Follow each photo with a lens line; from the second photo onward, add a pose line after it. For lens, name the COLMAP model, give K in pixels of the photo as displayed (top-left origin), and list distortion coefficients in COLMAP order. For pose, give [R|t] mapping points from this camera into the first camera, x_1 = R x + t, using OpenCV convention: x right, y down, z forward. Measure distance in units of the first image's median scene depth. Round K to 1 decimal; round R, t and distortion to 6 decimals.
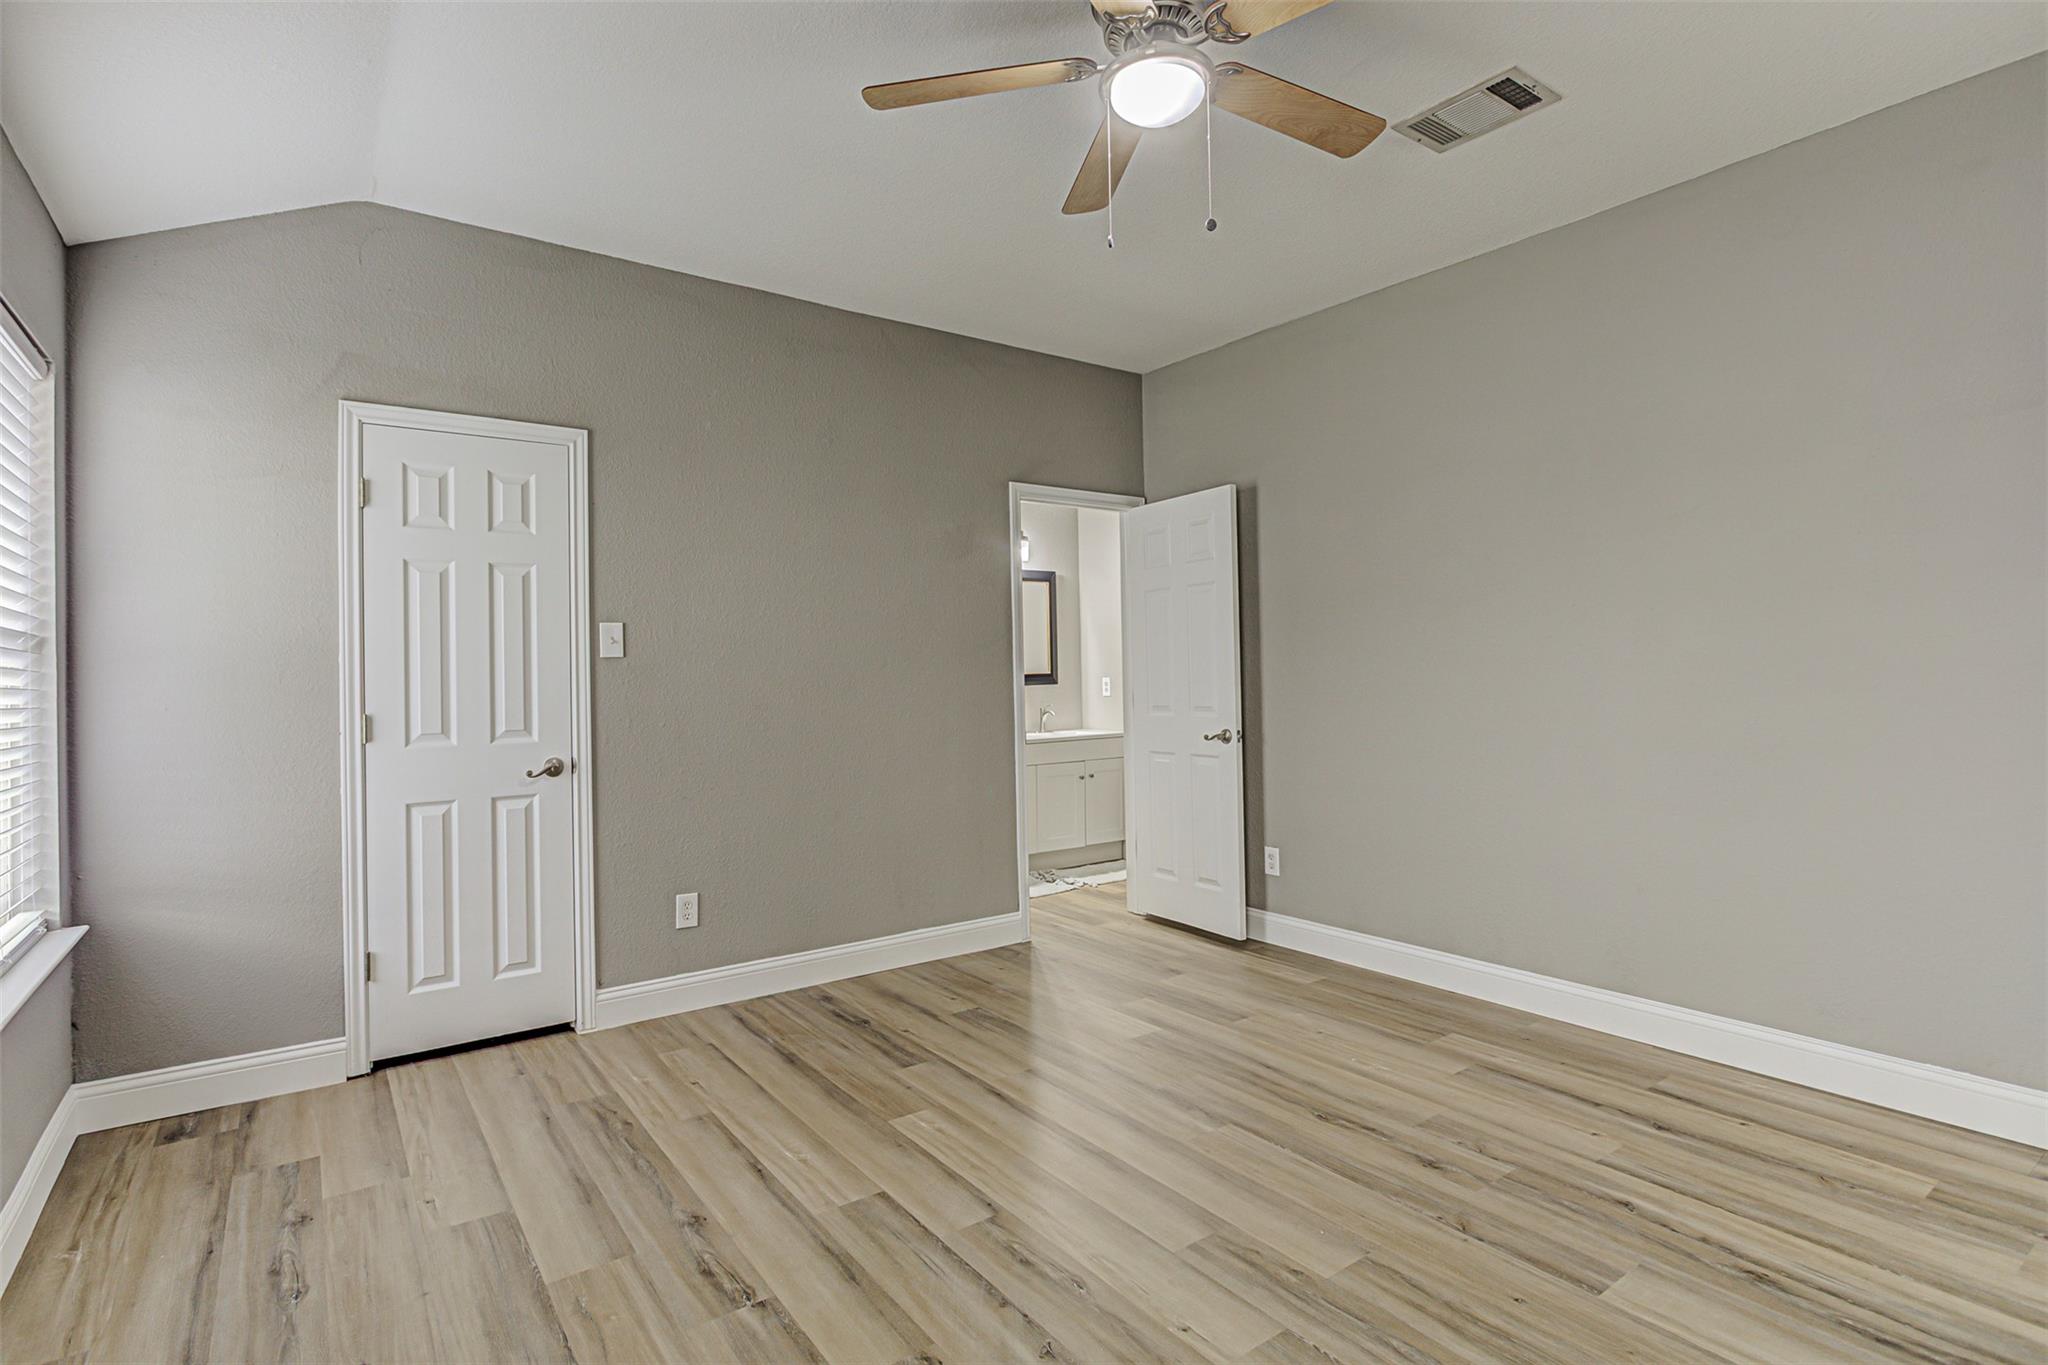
lens RADIAL K [[1008.6, 0, 1010.0], [0, 1008.6, 672.4], [0, 0, 1]] dist [-0.006439, 0.006037]
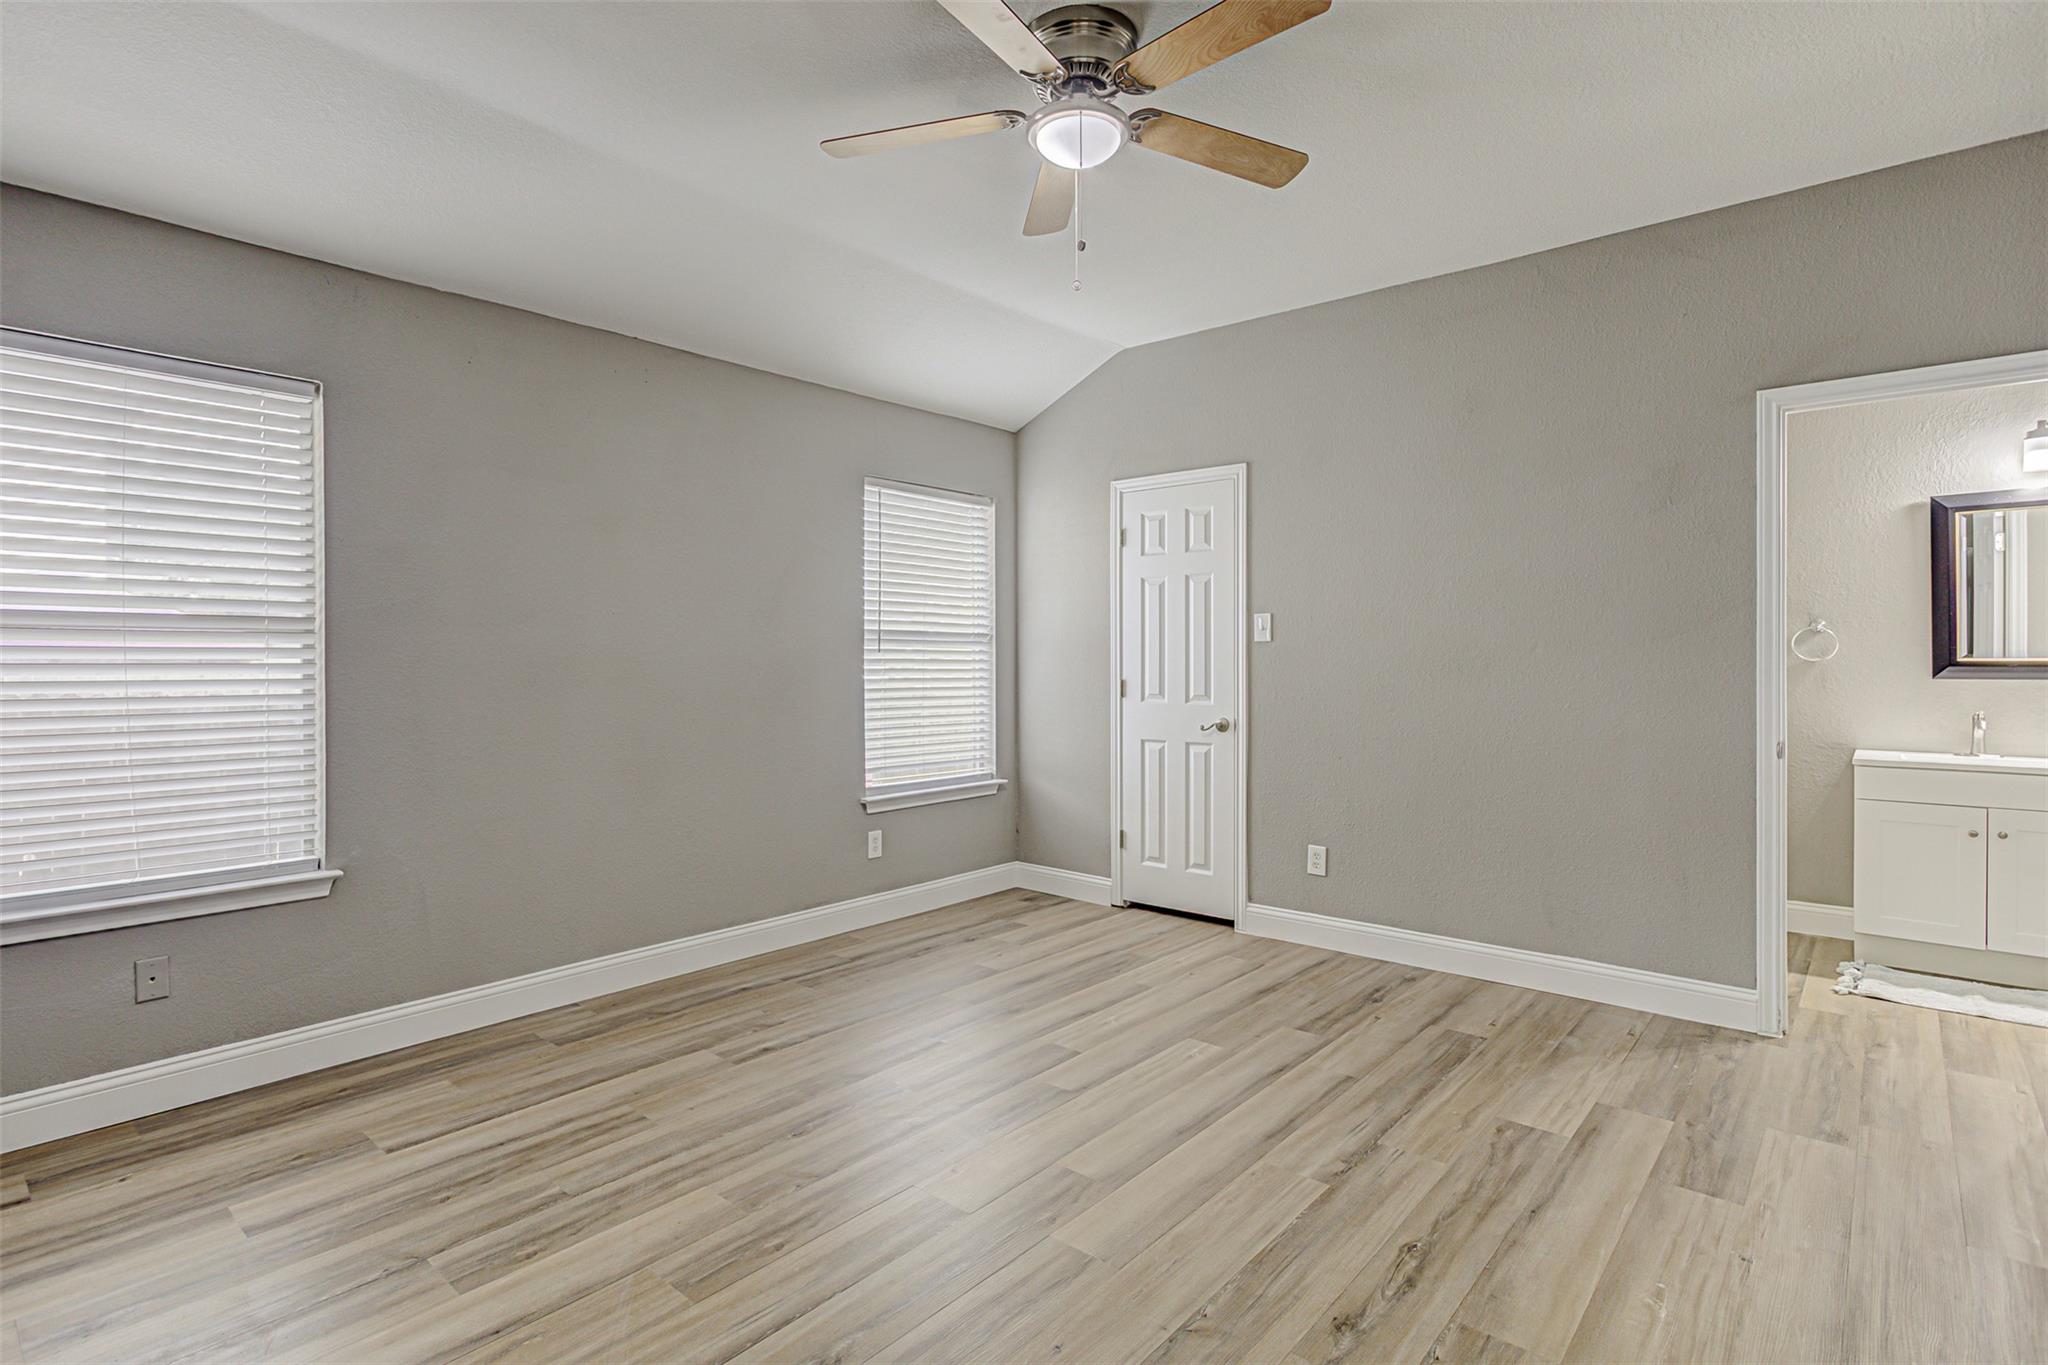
lens RADIAL K [[1008.6, 0, 1003.9], [0, 1008.6, 672.9], [0, 0, 1]] dist [-0.006439, 0.006037]
pose [[0.223522, 0.027740, -0.974304, 0.799021], [-0.001807, 0.999605, 0.028046, -0.011149], [0.974697, -0.004508, 0.223484, 0.437149]]
